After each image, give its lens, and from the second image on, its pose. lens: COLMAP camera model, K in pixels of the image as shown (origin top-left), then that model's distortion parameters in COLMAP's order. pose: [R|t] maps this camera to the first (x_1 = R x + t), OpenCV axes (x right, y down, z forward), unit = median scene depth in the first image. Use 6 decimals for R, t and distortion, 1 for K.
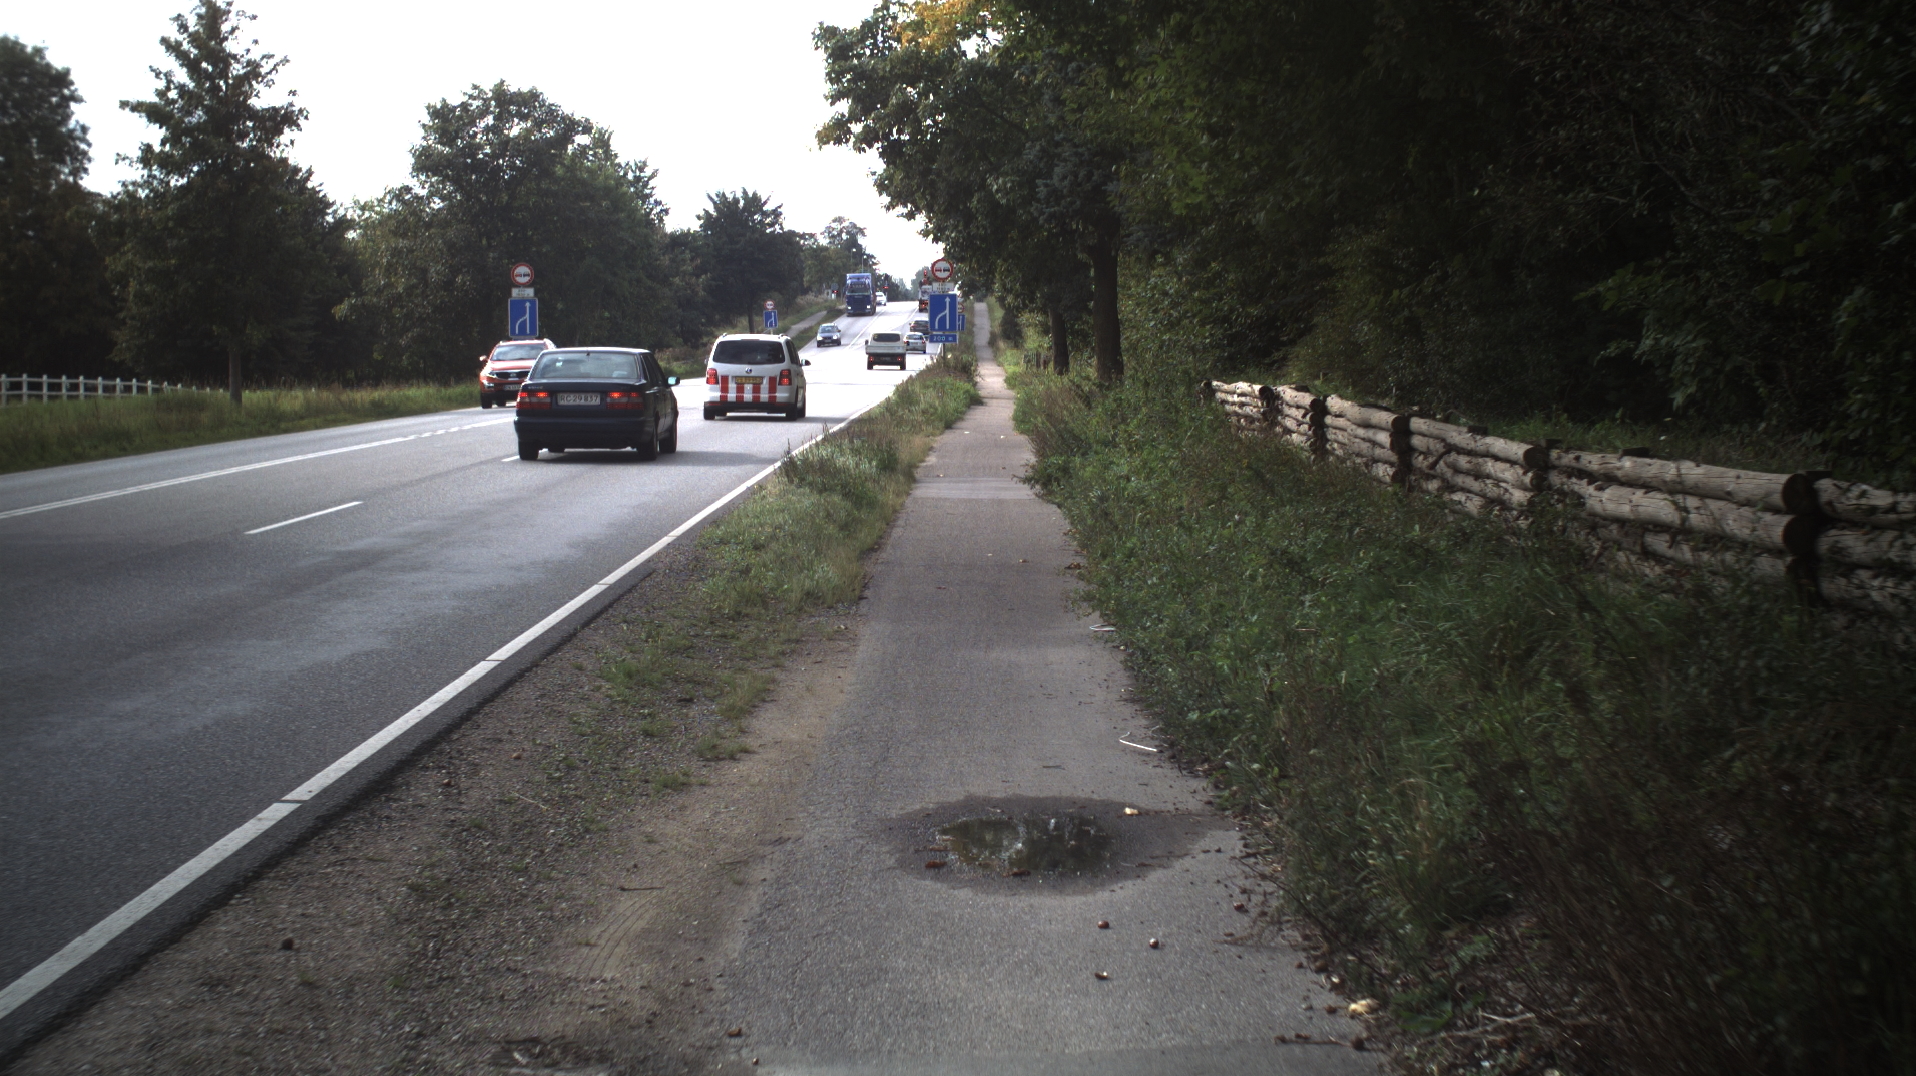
lens RADIAL K [[2127.8, 0, 968.1], [0, 2127.8, 540.5], [0, 0, 1]] dist [-0.100256, 0.000000]
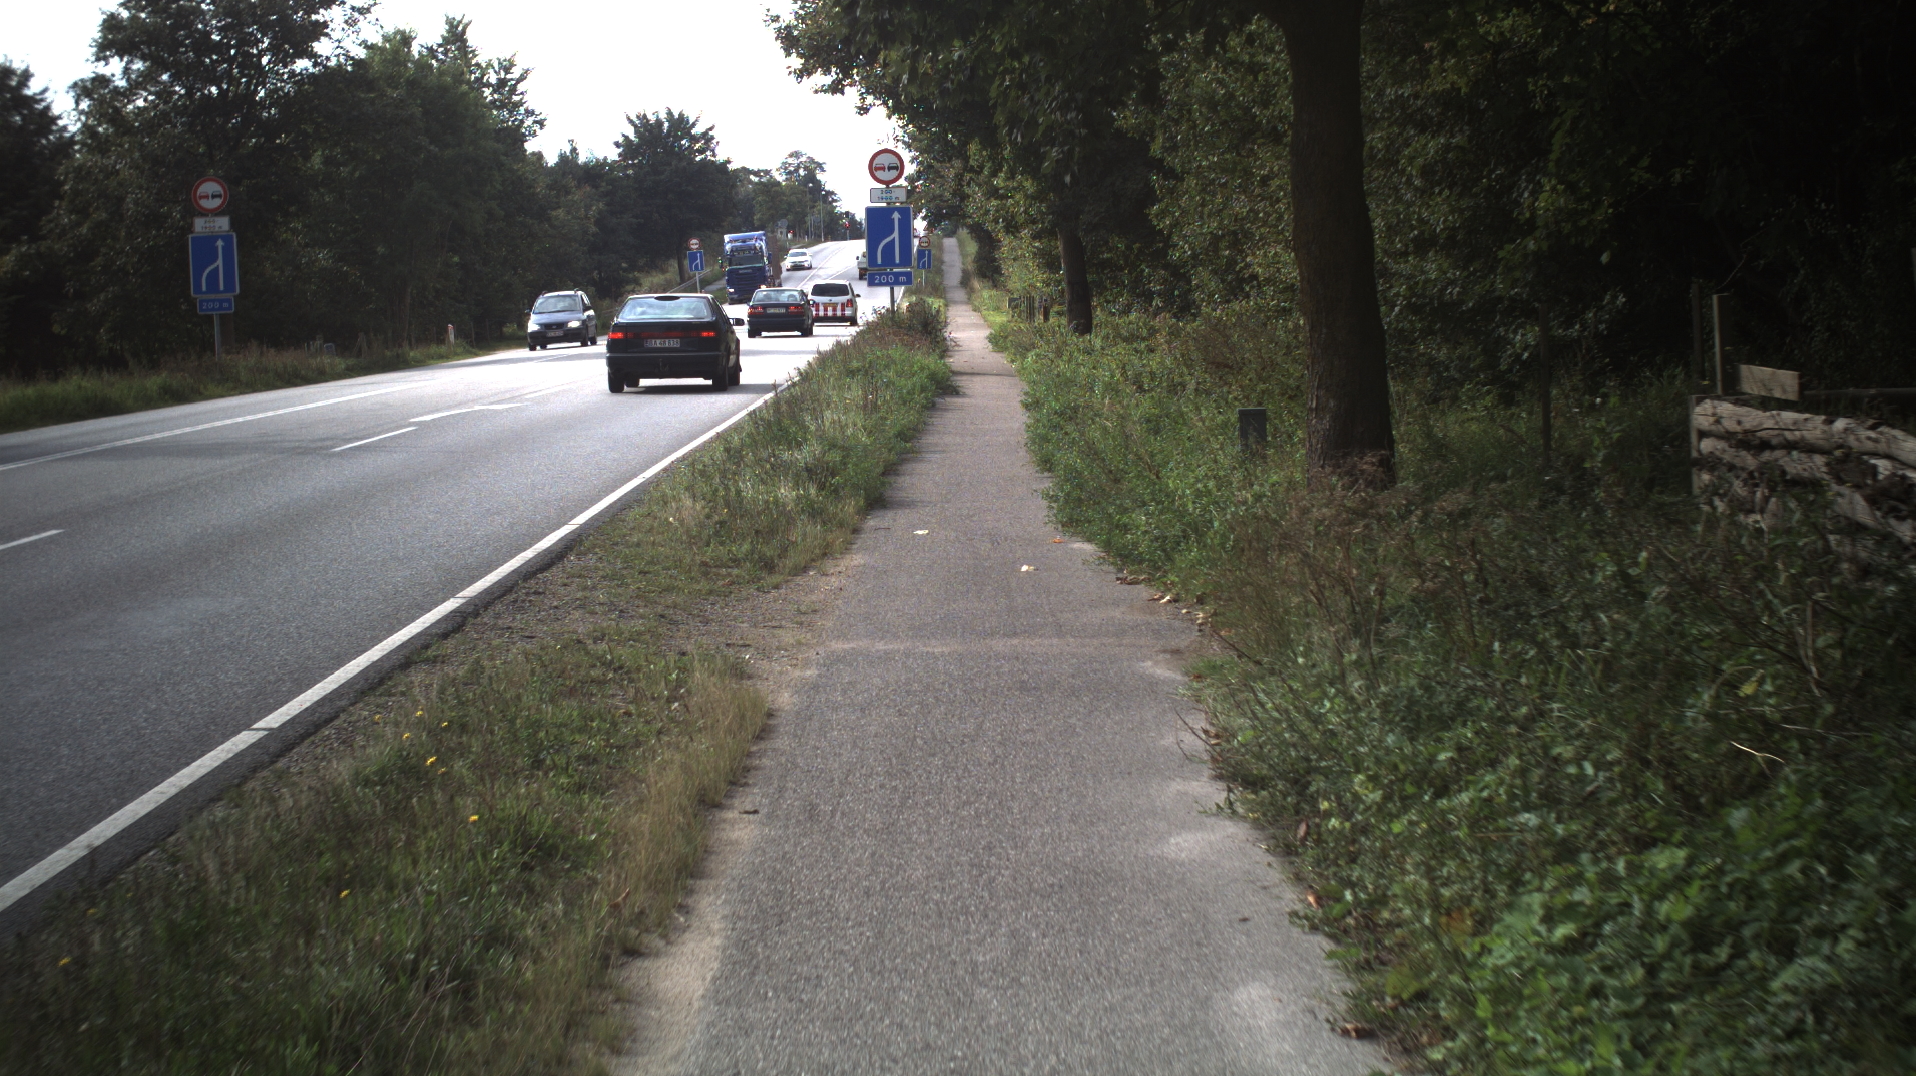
lens RADIAL K [[2127.8, 0, 947.3], [0, 2127.8, 545.0], [0, 0, 1]] dist [-0.100256, 0.000000]
pose [[0.999657, -0.026187, 0.000878, 0.002741], [0.026149, 0.999204, 0.030120, -0.047084], [-0.001666, -0.030087, 0.999546, 0.499616]]
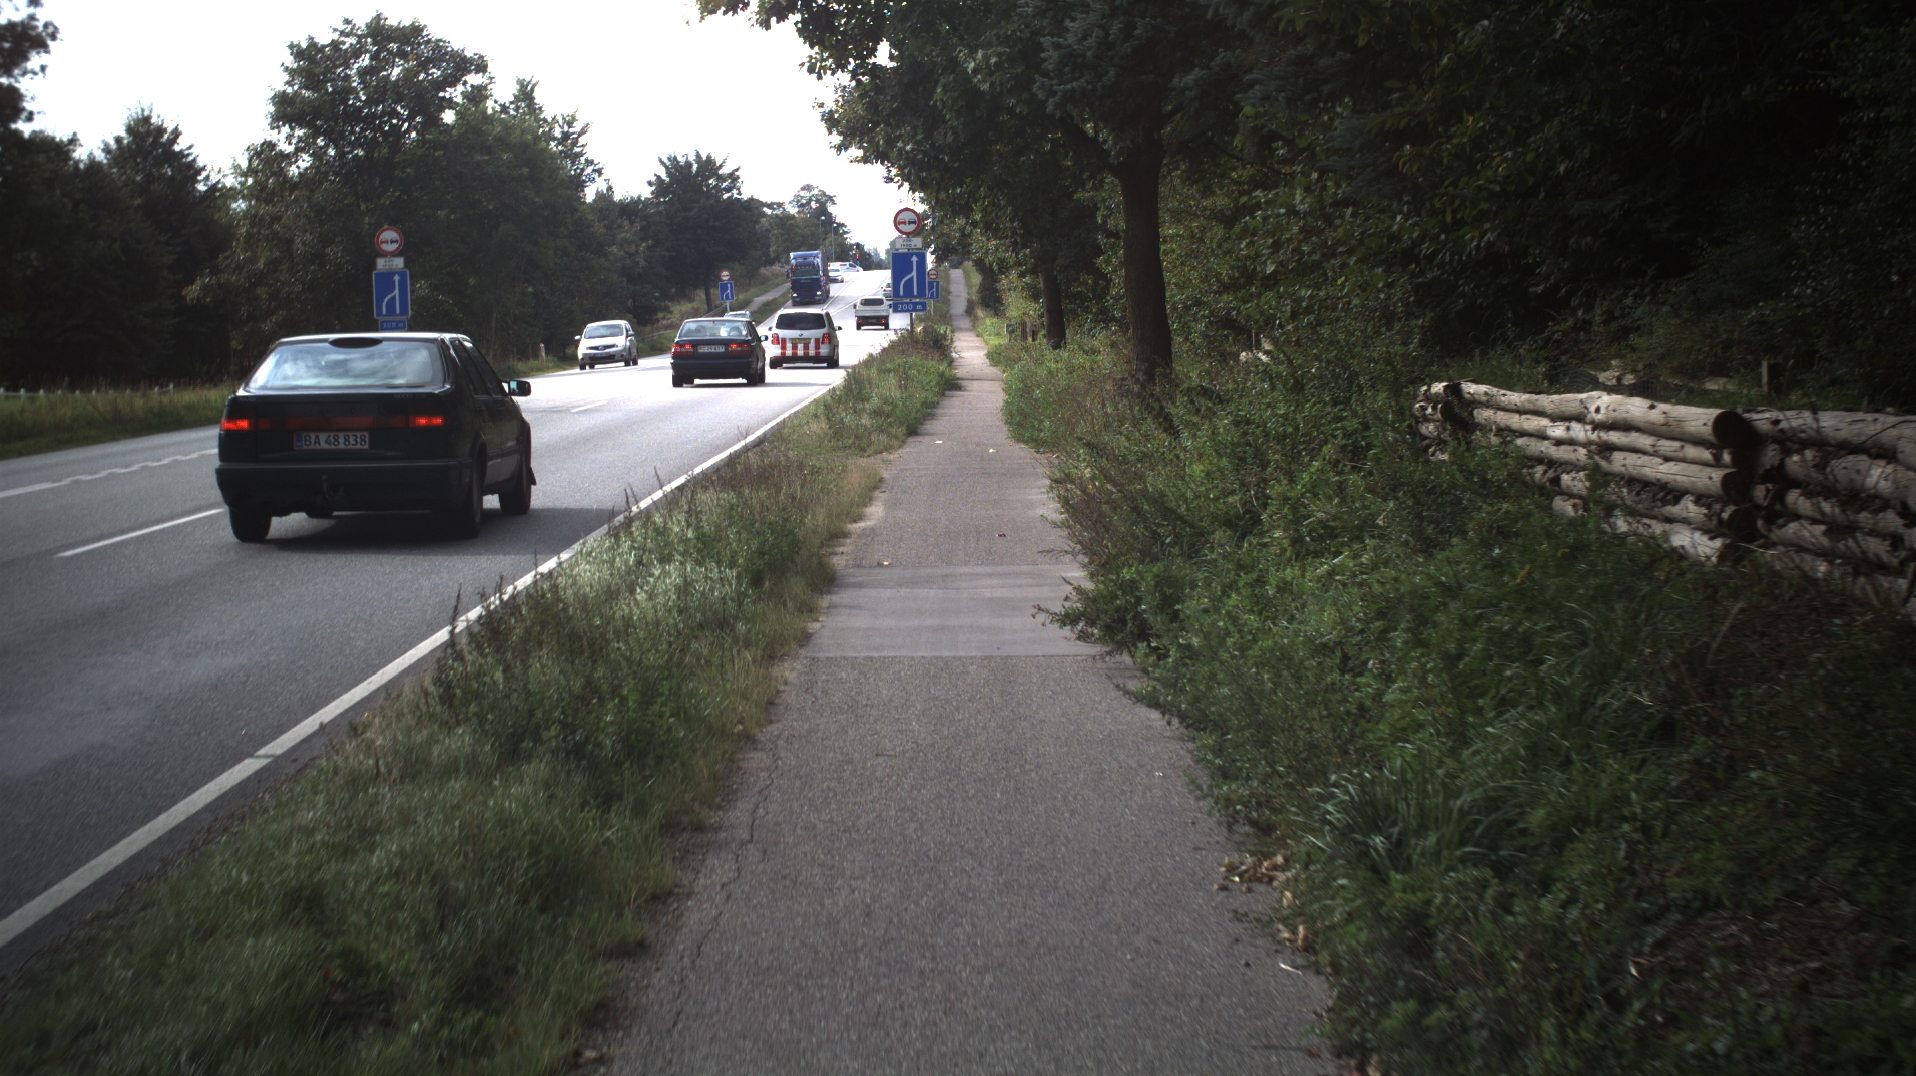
lens RADIAL K [[2127.8, 0, 952.3], [0, 2127.8, 544.5], [0, 0, 1]] dist [-0.100256, 0.000000]
pose [[0.999720, -0.023636, 0.000921, 0.001871], [0.023618, 0.999590, 0.016202, -0.022854], [-0.001304, -0.016176, 0.999868, 0.248917]]
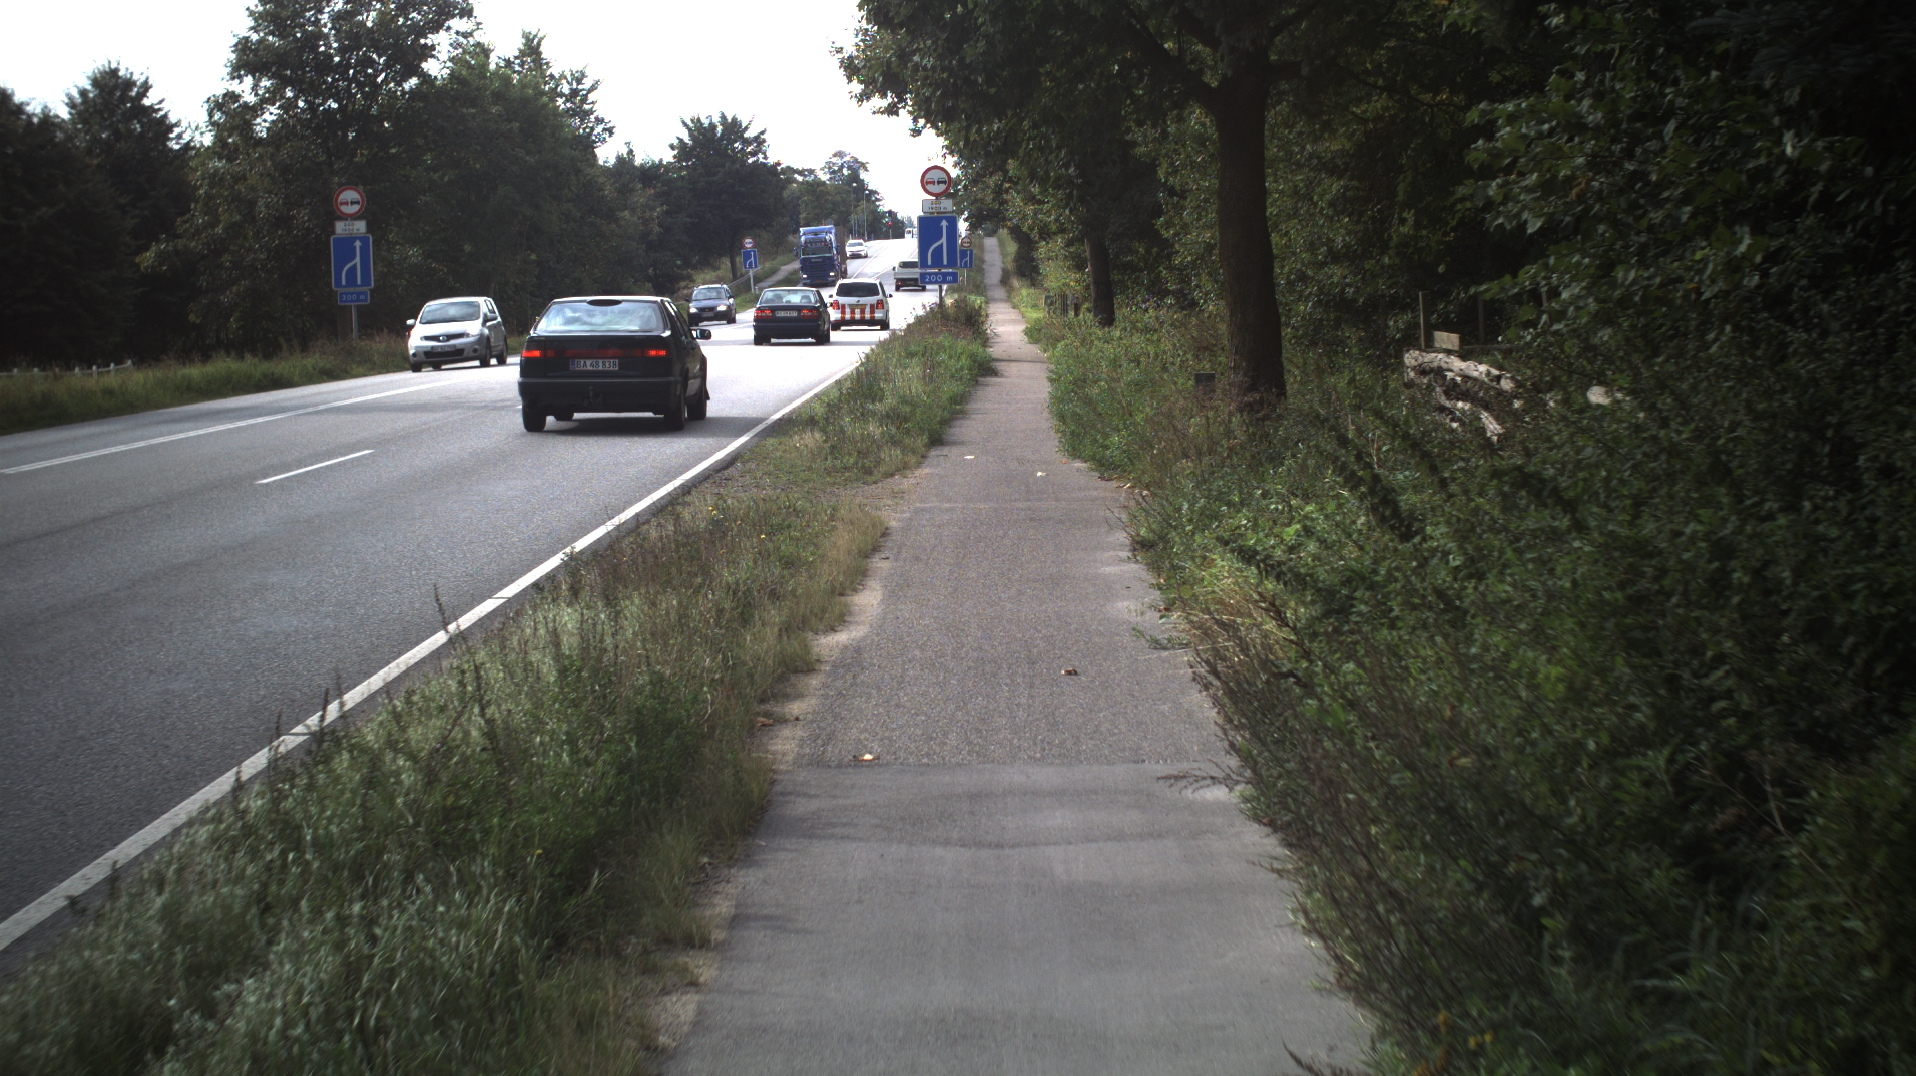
lens RADIAL K [[2127.8, 0, 977.8], [0, 2127.8, 535.4], [0, 0, 1]] dist [-0.100256, 0.000000]
pose [[0.999787, -0.020437, -0.003039, 0.002092], [0.020511, 0.999439, 0.026490, -0.035898], [0.002496, -0.026546, 0.999644, 0.374393]]
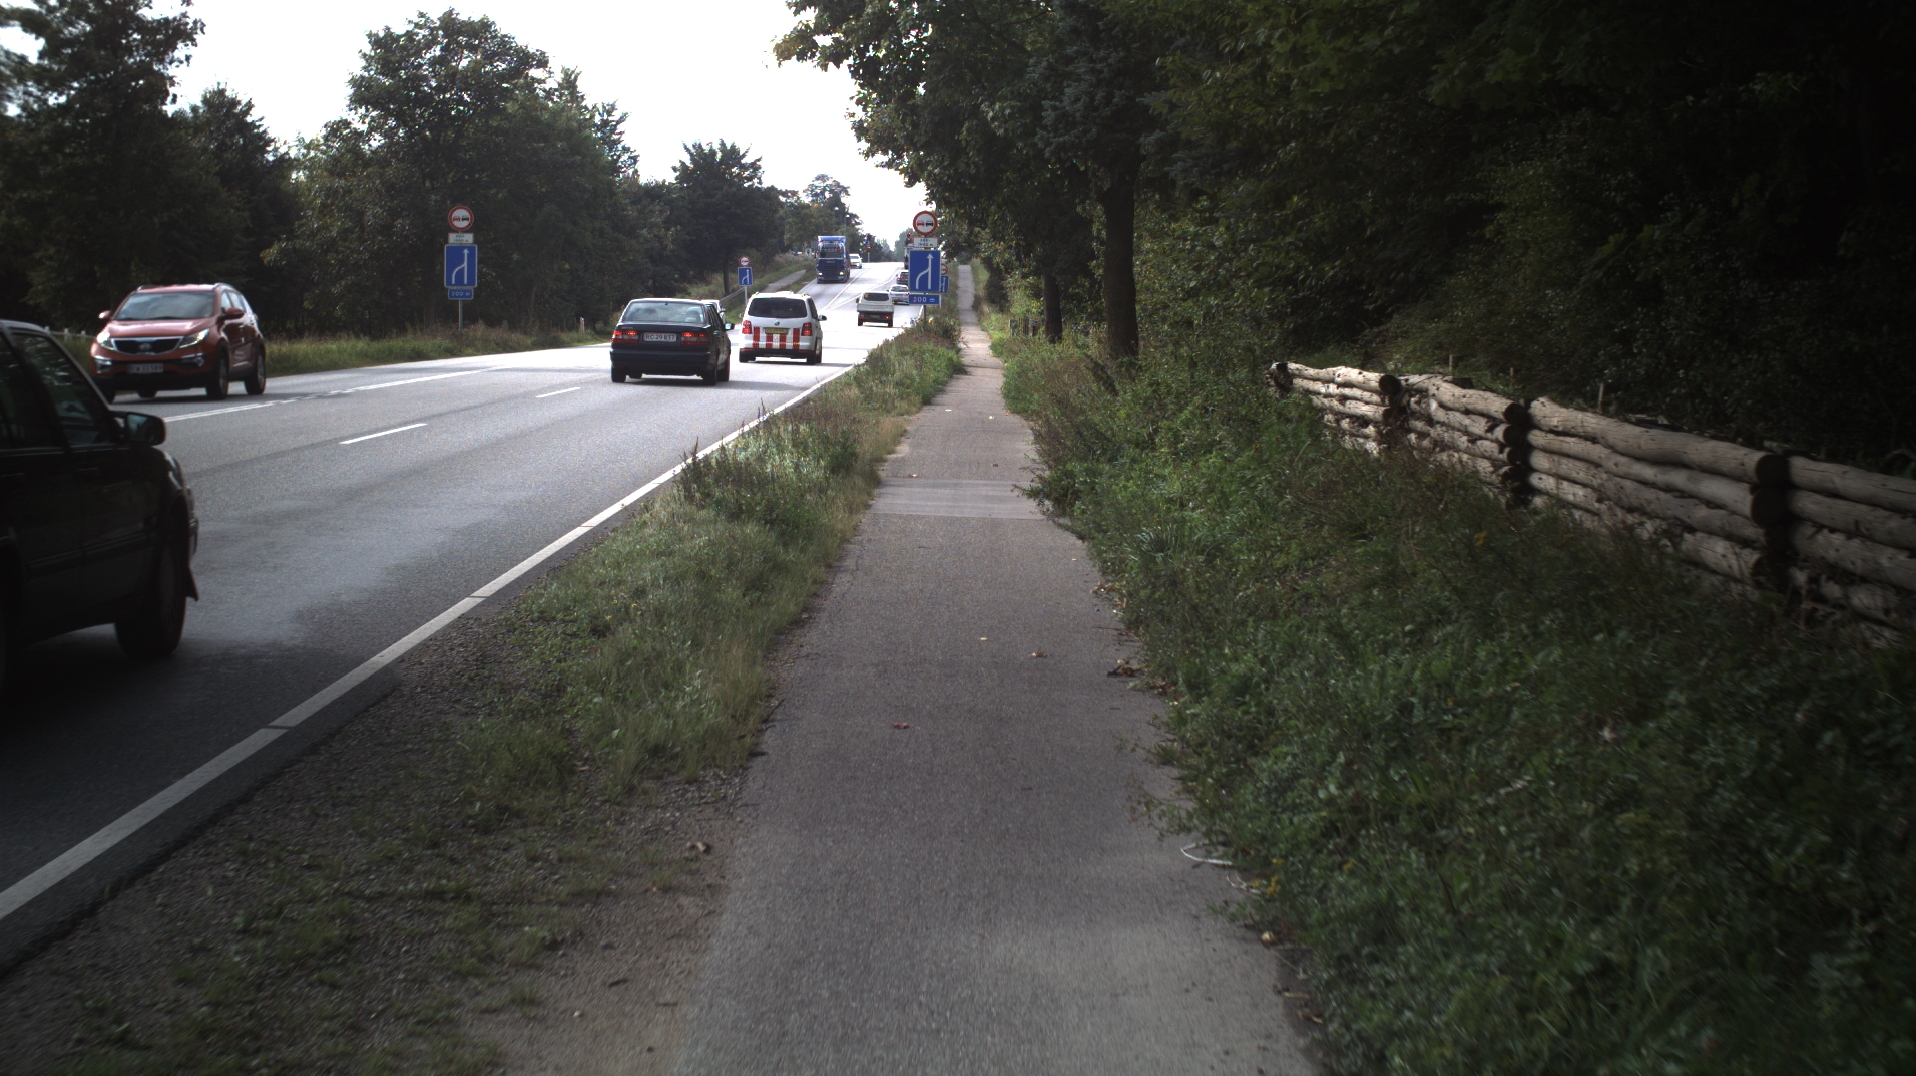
lens RADIAL K [[2127.8, 0, 943.9], [0, 2127.8, 530.0], [0, 0, 1]] dist [-0.100256, 0.000000]
pose [[0.999724, 0.023462, -0.000704, -0.000521], [-0.023452, 0.999651, 0.012144, -0.010841], [0.000988, -0.012124, 0.999926, 0.124617]]
